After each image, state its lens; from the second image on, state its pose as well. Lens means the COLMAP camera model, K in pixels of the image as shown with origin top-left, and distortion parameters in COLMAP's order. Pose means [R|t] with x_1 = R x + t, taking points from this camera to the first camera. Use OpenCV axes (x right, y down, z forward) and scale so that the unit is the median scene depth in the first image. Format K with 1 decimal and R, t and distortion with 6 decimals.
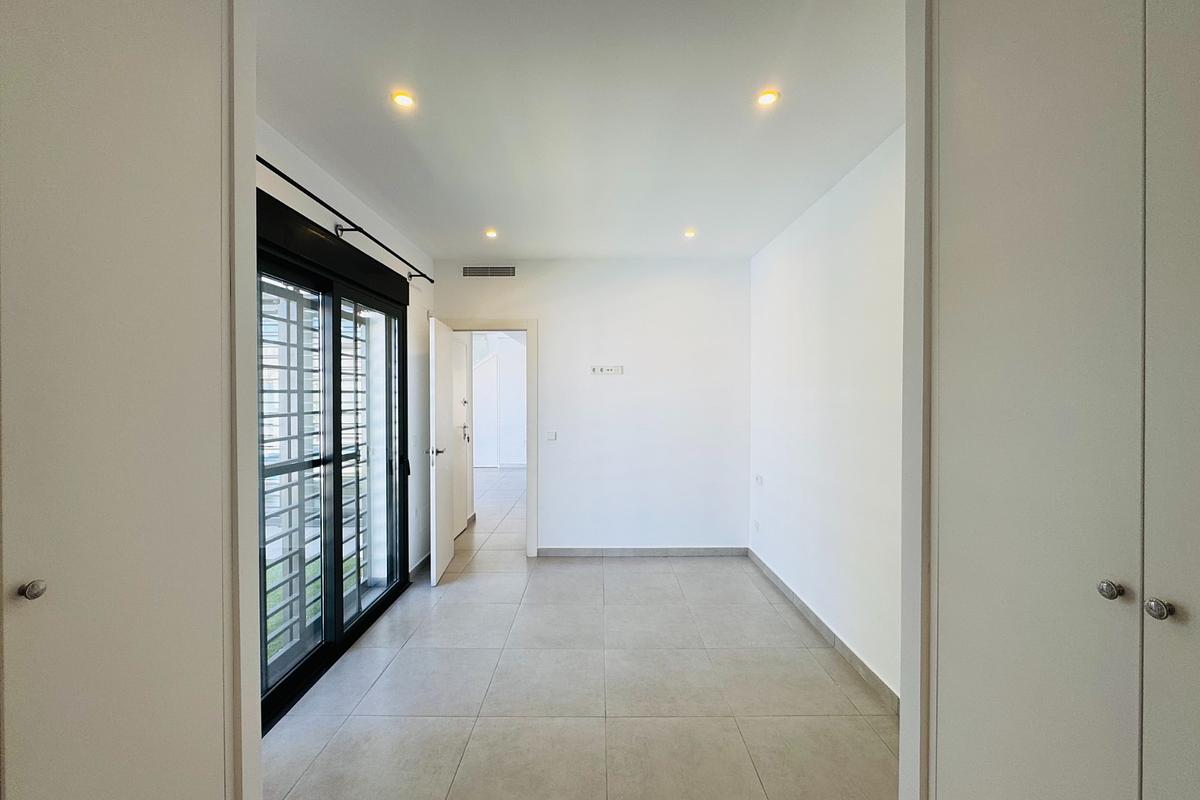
lens RADIAL K [[485.3, 0, 600.0], [0, 485.3, 400.0], [0, 0, 1]] dist [-0.014754, -0.000026]
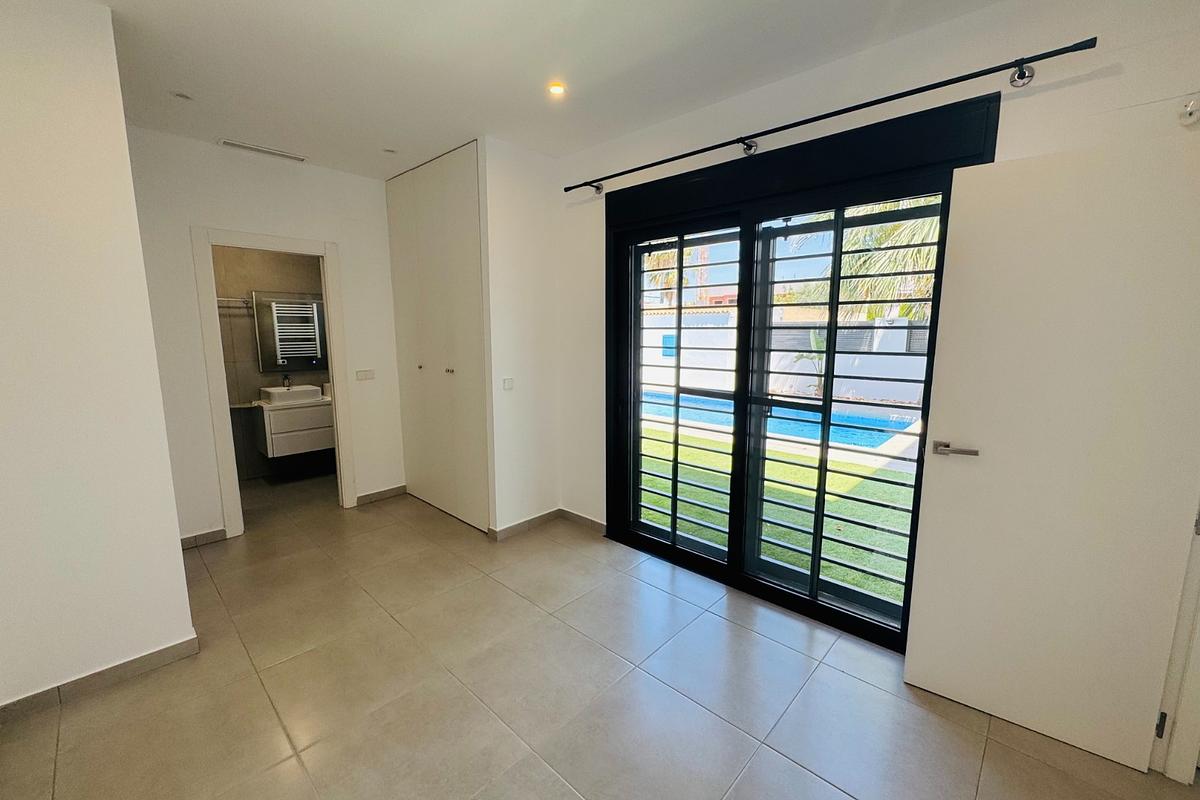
lens RADIAL K [[485.3, 0, 600.0], [0, 485.3, 400.0], [0, 0, 1]] dist [-0.014754, -0.000026]
pose [[-0.690093, 0.107825, -0.715643, 0.404131], [-0.002607, 0.988462, 0.151445, -0.017259], [0.723716, 0.106377, -0.681850, 1.703931]]
